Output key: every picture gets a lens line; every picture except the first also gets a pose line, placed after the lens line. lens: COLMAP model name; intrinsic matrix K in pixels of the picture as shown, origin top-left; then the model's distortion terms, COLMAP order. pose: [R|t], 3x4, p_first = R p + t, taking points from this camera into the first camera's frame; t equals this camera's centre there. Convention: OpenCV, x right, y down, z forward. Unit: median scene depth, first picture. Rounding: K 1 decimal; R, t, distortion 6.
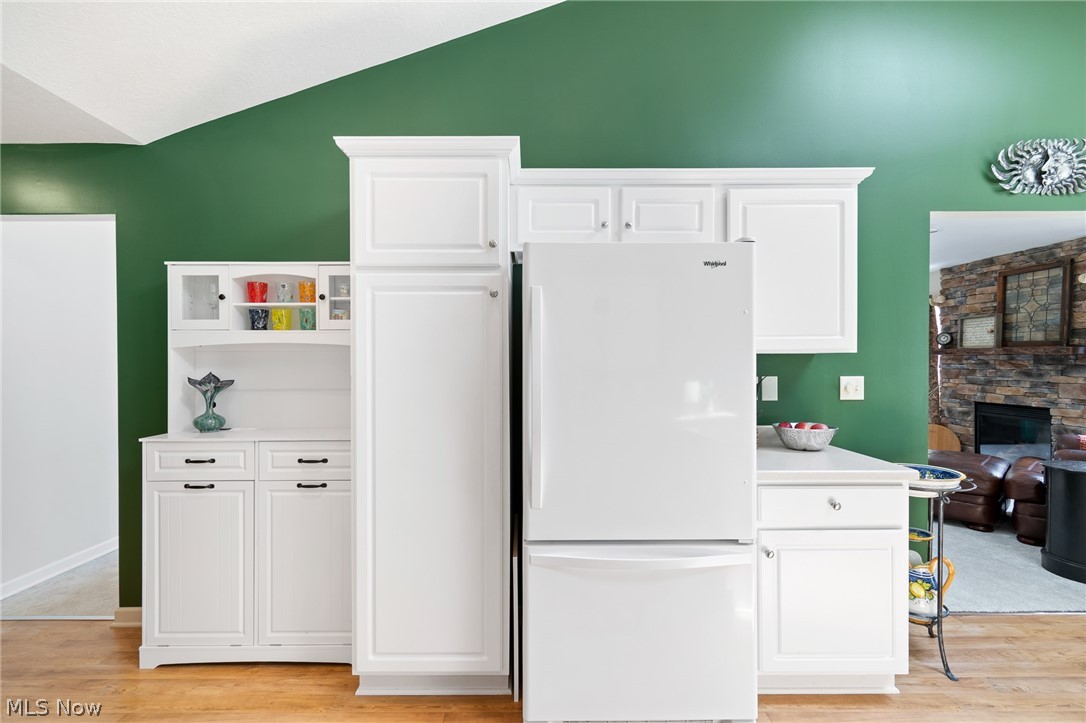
lens RADIAL K [[483.8, 0, 527.3], [0, 483.8, 362.4], [0, 0, 1]] dist [0.006744, -0.003846]
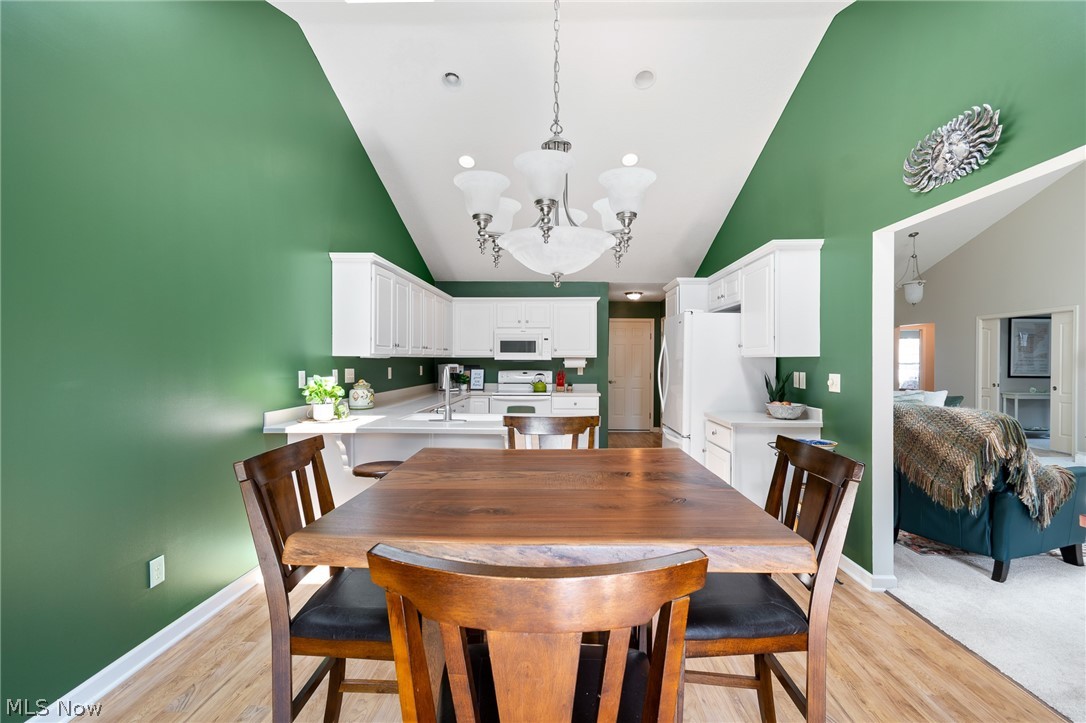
lens RADIAL K [[483.8, 0, 542.2], [0, 483.8, 361.1], [0, 0, 1]] dist [0.006744, -0.003846]
pose [[-0.020039, 0.004888, -0.999787, 1.005892], [-0.005370, 0.999973, 0.004997, -0.004215], [0.999785, 0.005469, -0.020012, 0.125747]]
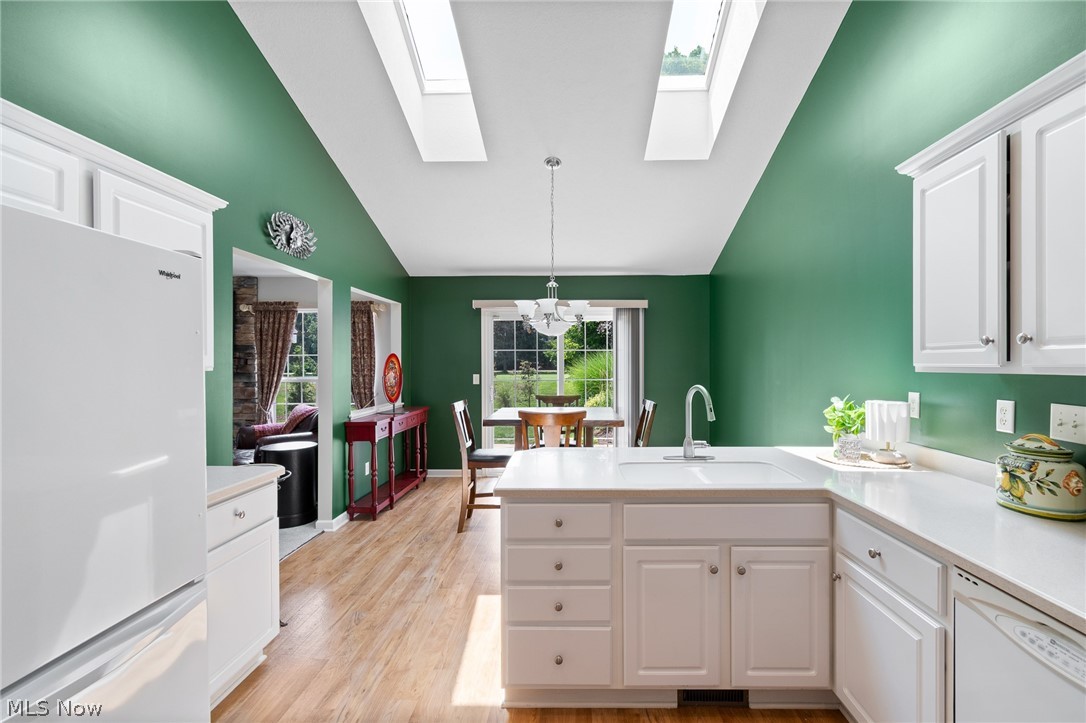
lens RADIAL K [[483.8, 0, 573.1], [0, 483.8, 366.6], [0, 0, 1]] dist [0.006744, -0.003846]
pose [[-0.004971, -0.004886, 0.999976, -0.167713], [0.003361, 0.999982, 0.004903, -0.014245], [-0.999982, 0.003385, -0.004955, 0.098323]]
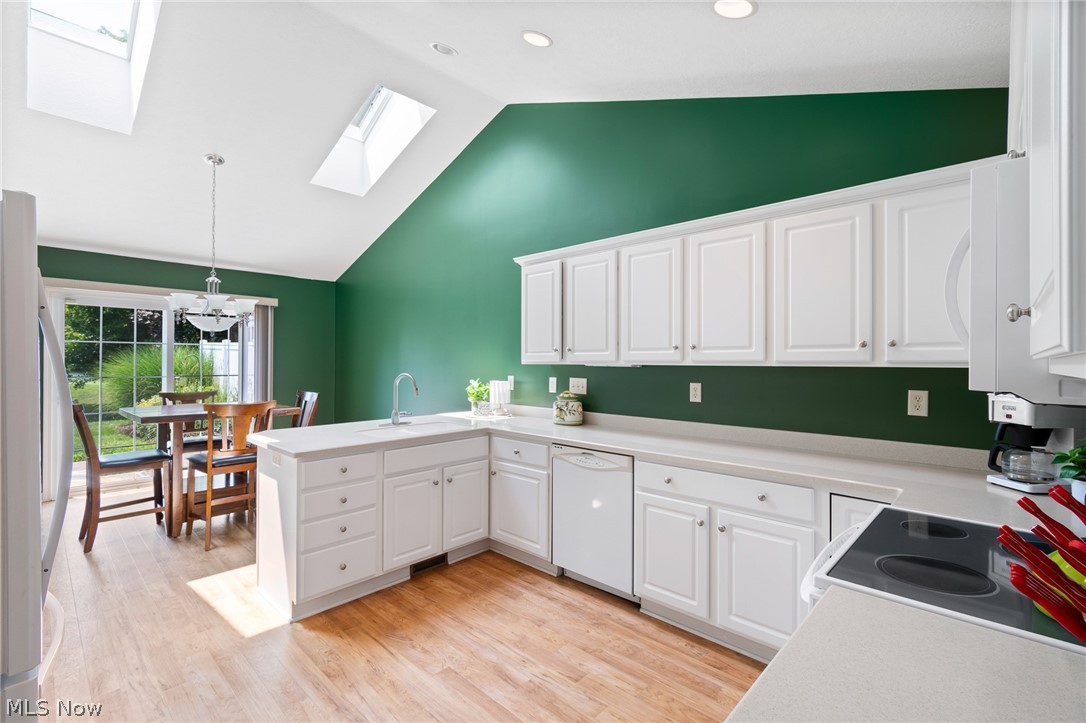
lens RADIAL K [[483.8, 0, 545.6], [0, 483.8, 359.8], [0, 0, 1]] dist [0.006744, -0.003846]
pose [[-0.739331, 0.000221, 0.673342, -0.333167], [-0.001888, 0.999995, -0.002400, -0.012213], [-0.673340, -0.003046, -0.739327, 0.379116]]
